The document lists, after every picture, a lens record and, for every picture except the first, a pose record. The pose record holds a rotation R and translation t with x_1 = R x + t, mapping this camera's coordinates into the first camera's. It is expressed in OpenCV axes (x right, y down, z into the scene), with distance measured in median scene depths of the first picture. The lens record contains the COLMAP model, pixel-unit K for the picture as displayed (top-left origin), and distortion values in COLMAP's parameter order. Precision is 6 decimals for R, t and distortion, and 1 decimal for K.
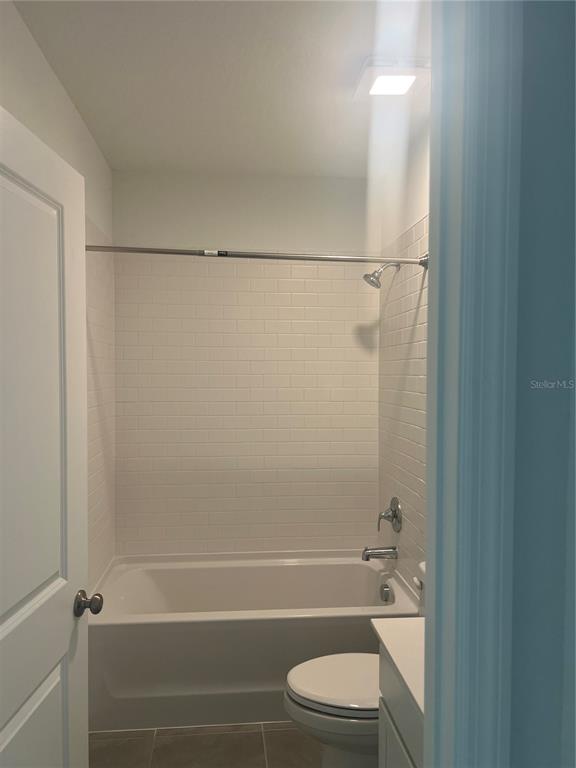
lens RADIAL K [[574.9, 0, 282.7], [0, 574.9, 387.7], [0, 0, 1]] dist [0.053044, -0.064561]
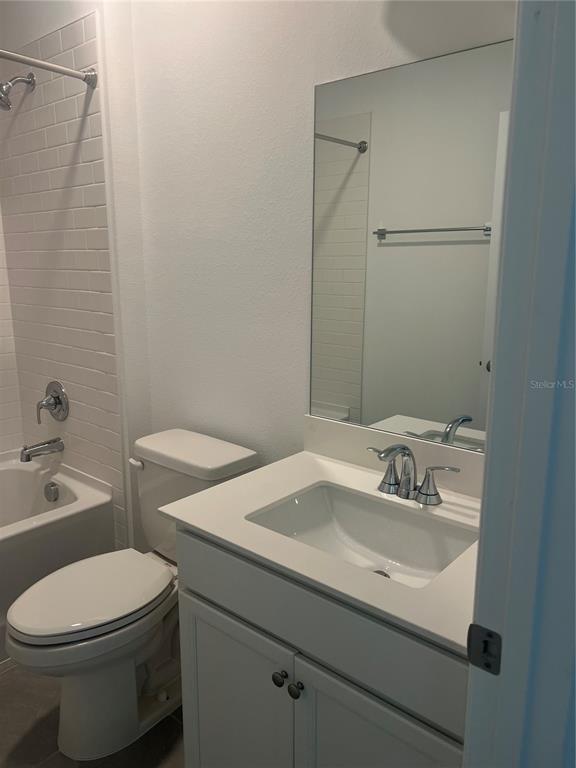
lens RADIAL K [[574.9, 0, 285.4], [0, 574.9, 379.0], [0, 0, 1]] dist [0.053044, -0.064561]
pose [[0.714445, -0.141098, 0.685318, -0.146066], [0.021487, 0.983418, 0.180073, 0.043995], [-0.699362, -0.113927, 0.705630, 0.177266]]
